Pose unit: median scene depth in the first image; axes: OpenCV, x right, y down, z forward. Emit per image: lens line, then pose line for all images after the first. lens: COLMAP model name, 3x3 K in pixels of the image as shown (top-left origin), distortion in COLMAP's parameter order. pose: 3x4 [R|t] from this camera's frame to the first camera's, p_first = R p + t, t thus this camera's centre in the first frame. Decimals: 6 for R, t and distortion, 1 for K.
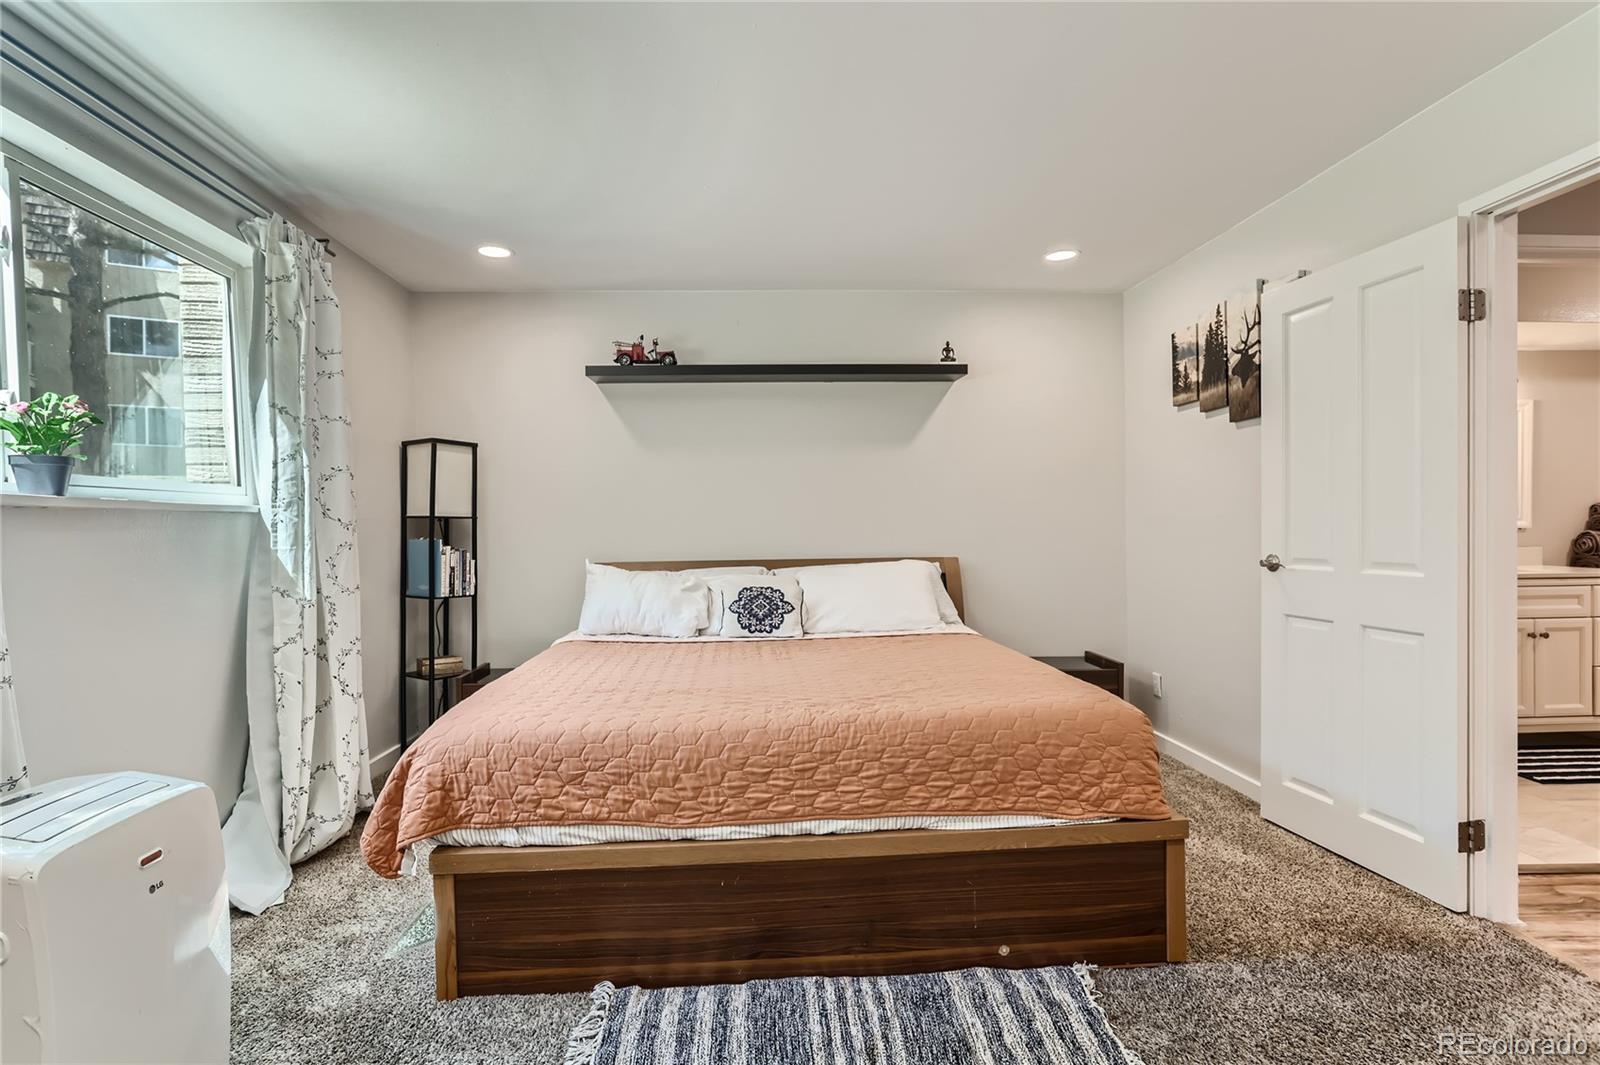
lens RADIAL K [[784.5, 0, 785.0], [0, 784.5, 532.3], [0, 0, 1]] dist [-0.028365, 0.017548]
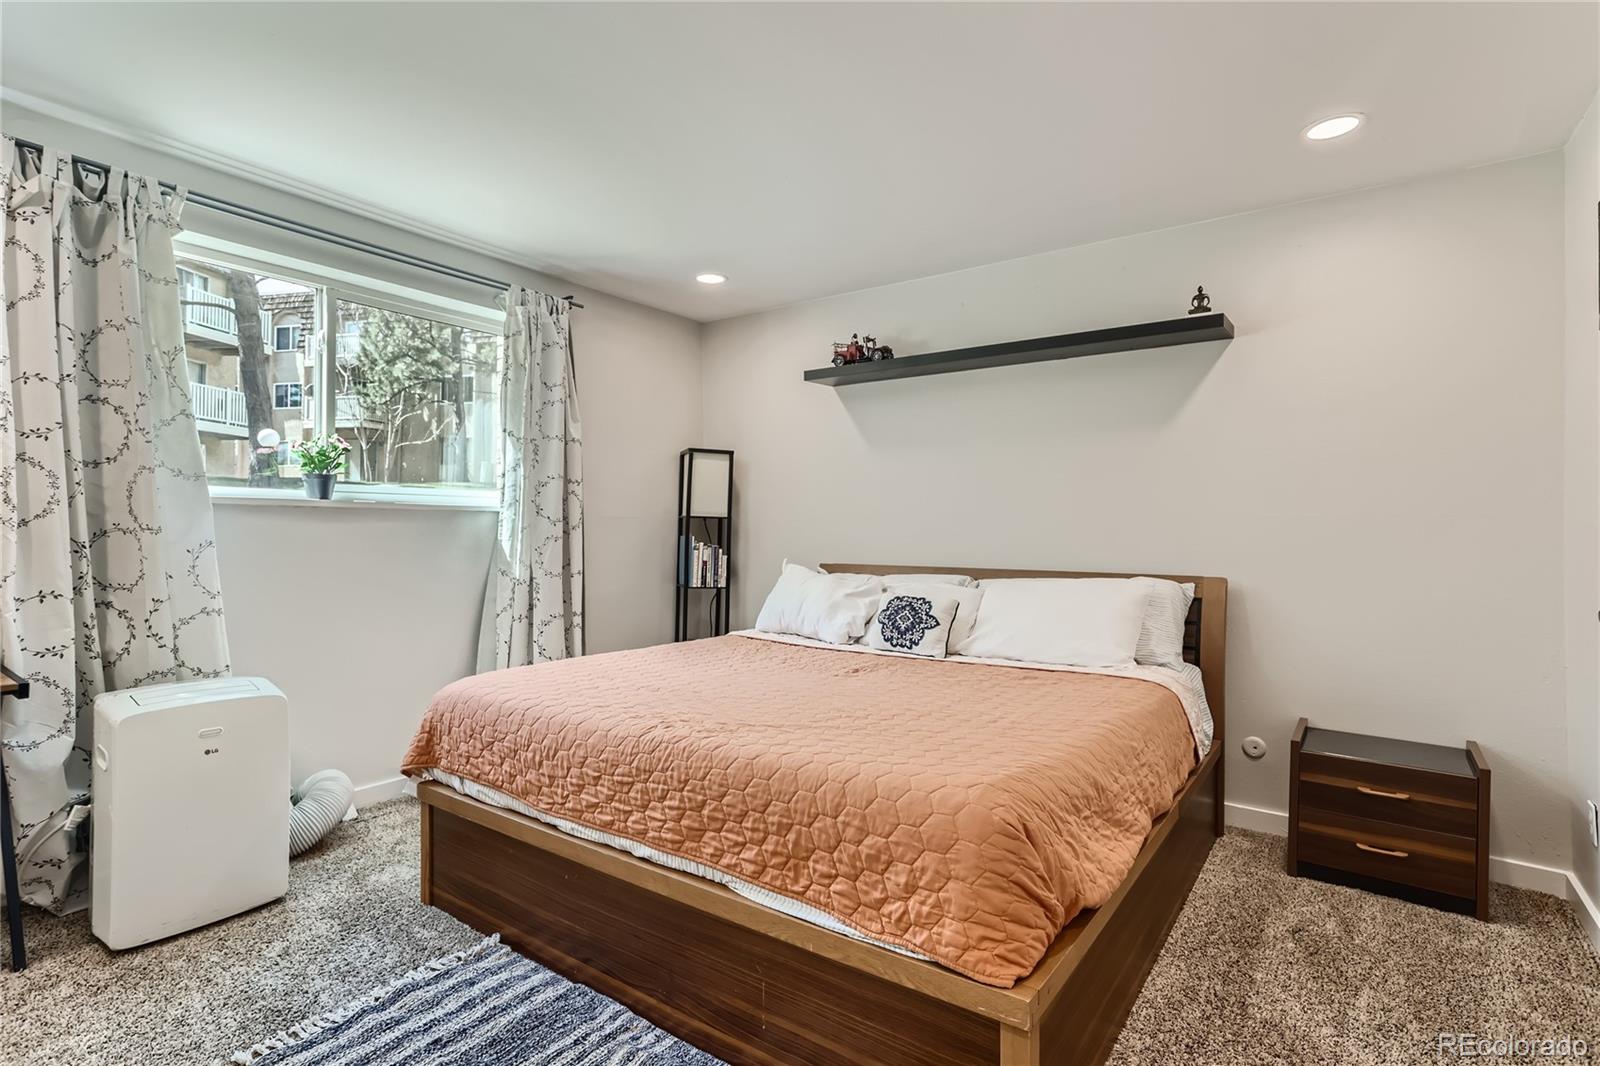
lens RADIAL K [[784.5, 0, 794.4], [0, 784.5, 524.0], [0, 0, 1]] dist [-0.028365, 0.017548]
pose [[0.773552, 0.013737, -0.633584, 0.763678], [-0.023088, 0.999712, -0.006513, -0.008797], [0.633312, 0.019667, 0.773647, 0.383920]]
